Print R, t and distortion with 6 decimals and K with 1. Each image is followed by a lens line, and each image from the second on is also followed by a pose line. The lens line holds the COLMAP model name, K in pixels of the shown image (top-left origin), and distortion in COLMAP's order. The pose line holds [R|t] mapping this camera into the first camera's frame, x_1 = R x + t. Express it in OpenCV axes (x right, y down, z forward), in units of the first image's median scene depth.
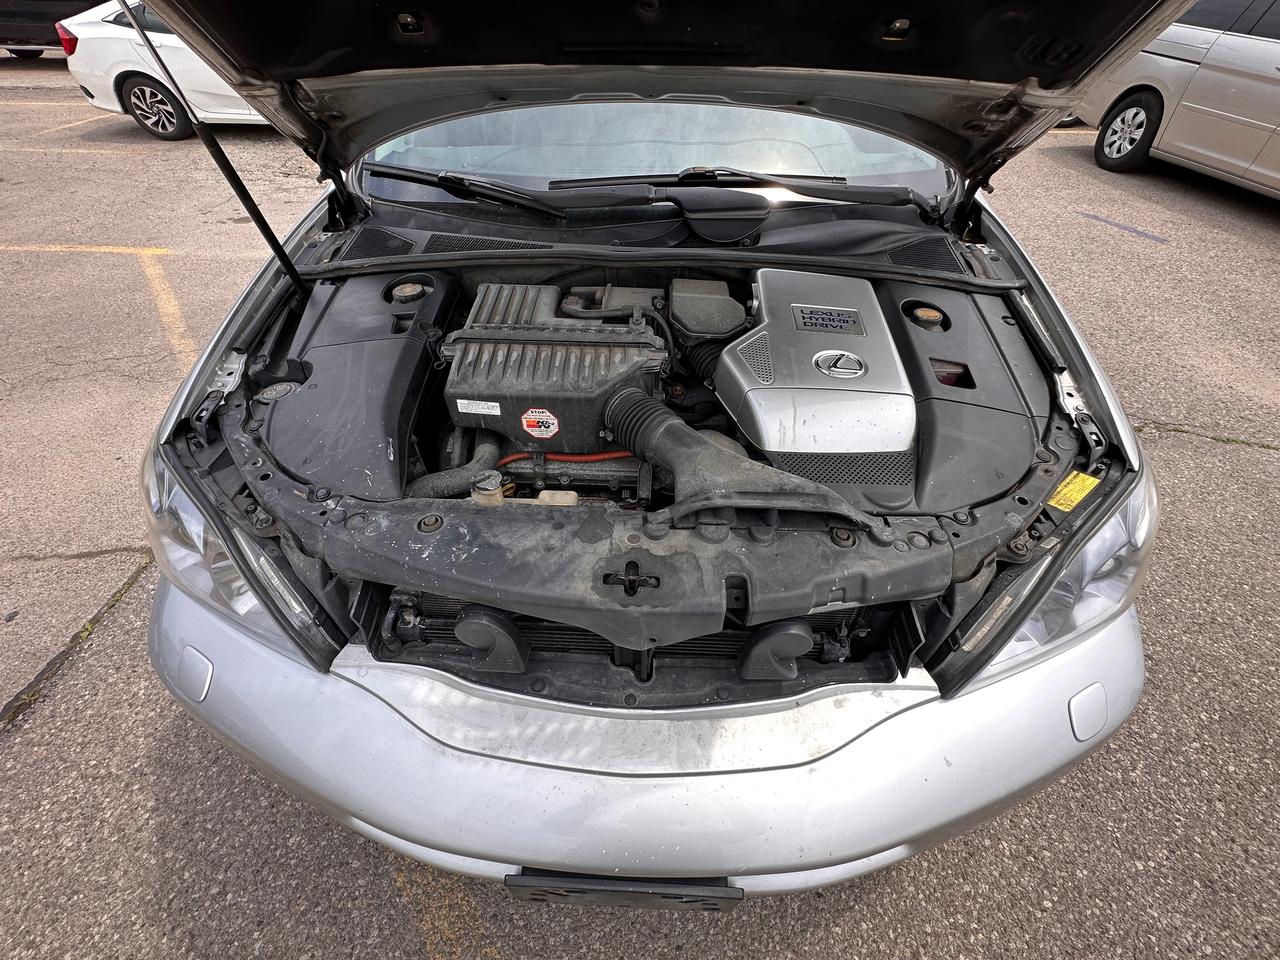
lens RADIAL K [[515.1, 0, 637.6], [0, 515.1, 475.3], [0, 0, 1]] dist [-0.003680, 0.000530]
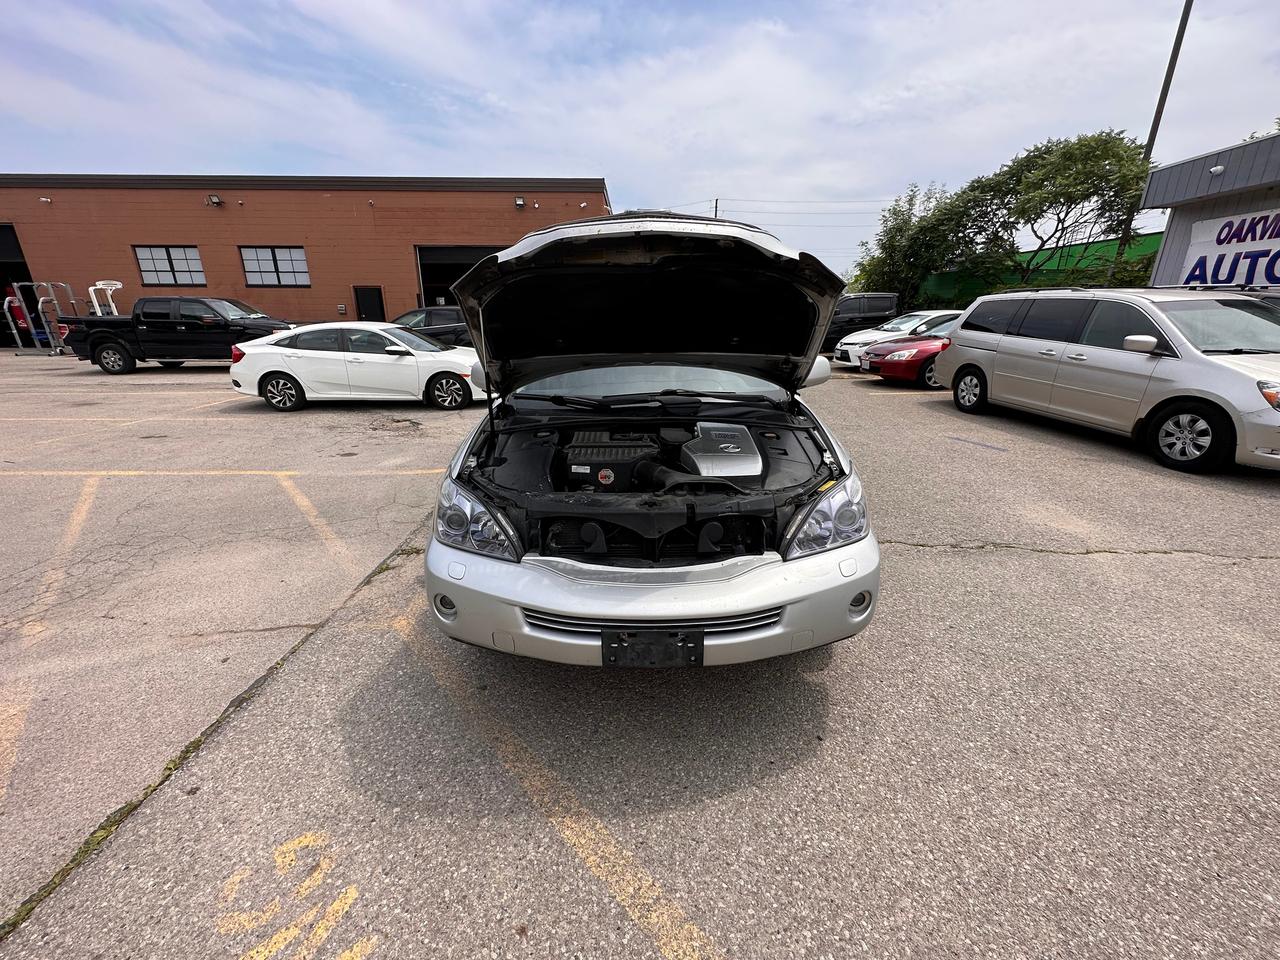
lens RADIAL K [[515.1, 0, 634.6], [0, 515.1, 471.2], [0, 0, 1]] dist [-0.003680, 0.000530]
pose [[0.999565, -0.024185, 0.016890, -0.076863], [0.029201, 0.892466, -0.450169, 0.709761], [-0.004186, 0.450467, 0.892783, -0.826763]]
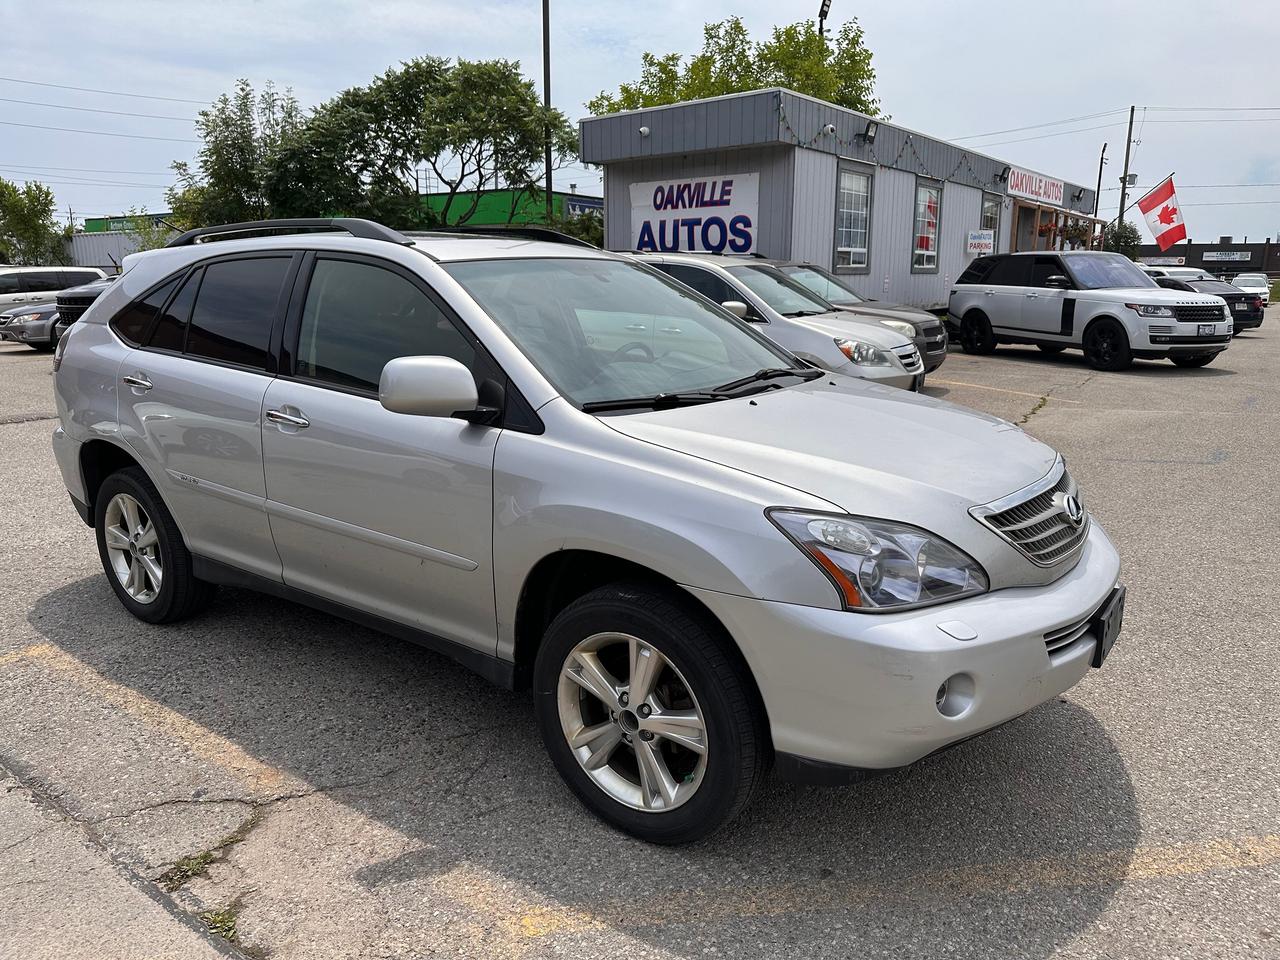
lens RADIAL K [[905.2, 0, 632.9], [0, 905.2, 474.7], [0, 0, 1]] dist [0.049067, -0.065884]
pose [[0.560428, -0.186951, 0.806827, -2.339228], [0.582738, 0.781251, -0.223750, 0.063307], [-0.588504, 0.595564, 0.546778, -0.109508]]
